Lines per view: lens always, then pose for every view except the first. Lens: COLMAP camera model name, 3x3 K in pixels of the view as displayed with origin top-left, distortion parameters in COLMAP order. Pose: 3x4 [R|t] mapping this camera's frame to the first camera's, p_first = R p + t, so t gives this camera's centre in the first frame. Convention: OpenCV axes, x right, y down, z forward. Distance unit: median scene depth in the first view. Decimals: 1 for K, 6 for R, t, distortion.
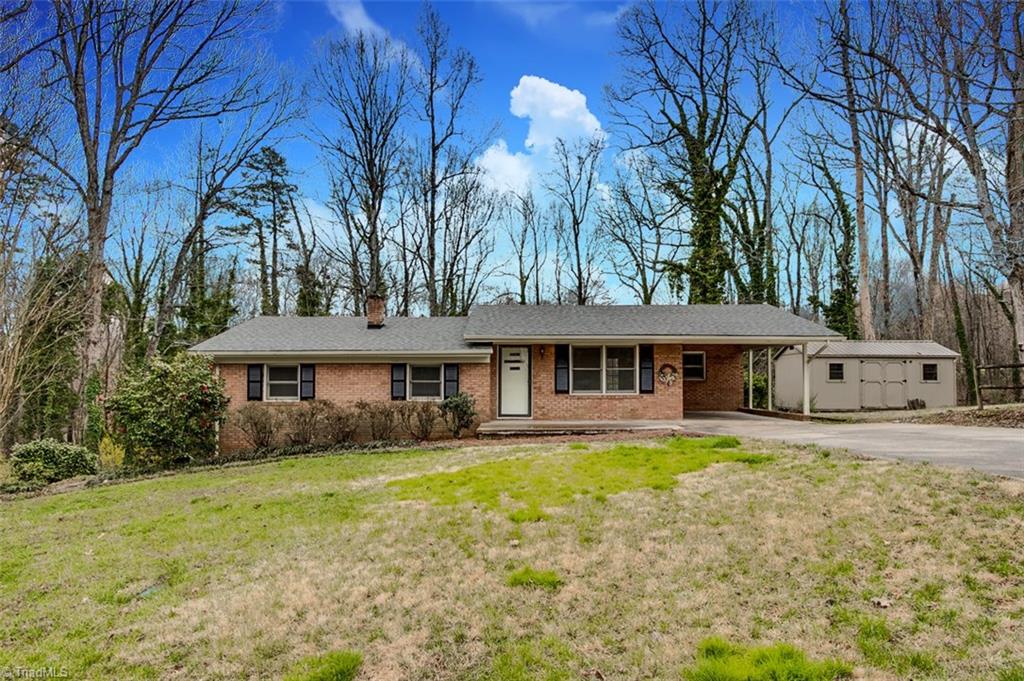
lens RADIAL K [[606.6, 0, 512.0], [0, 606.6, 340.5], [0, 0, 1]] dist [0.000594, 0.001346]
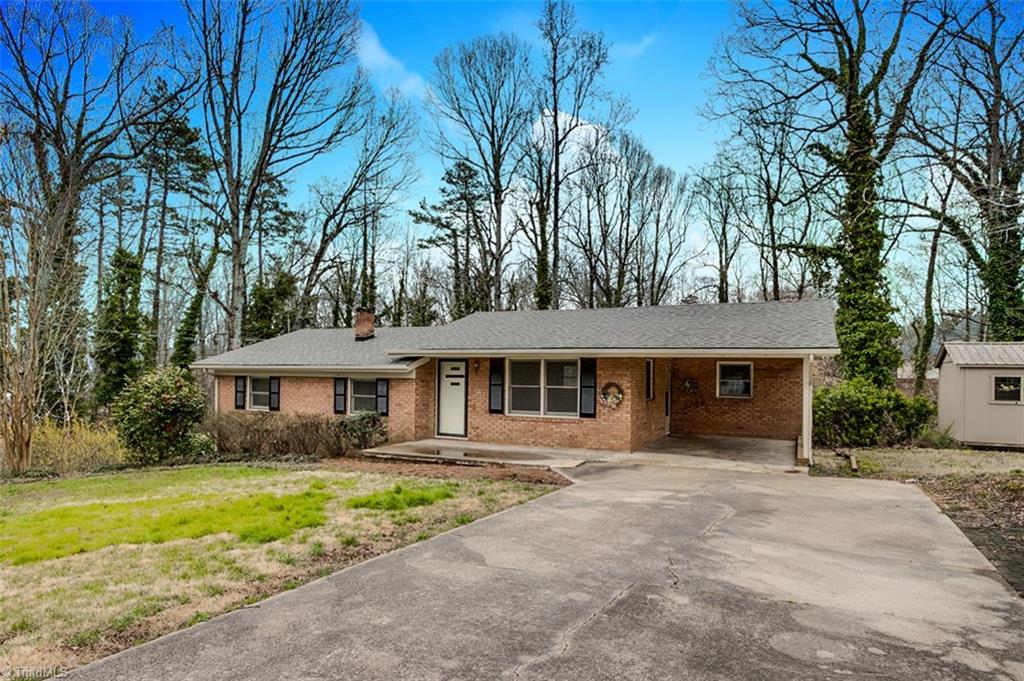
lens RADIAL K [[606.6, 0, 512.0], [0, 606.6, 340.5], [0, 0, 1]] dist [0.000594, 0.001346]
pose [[0.900114, -0.010895, -0.435518, 0.490880], [0.015305, 0.999861, 0.006619, -0.025164], [0.435385, -0.012623, 0.900156, 0.208072]]
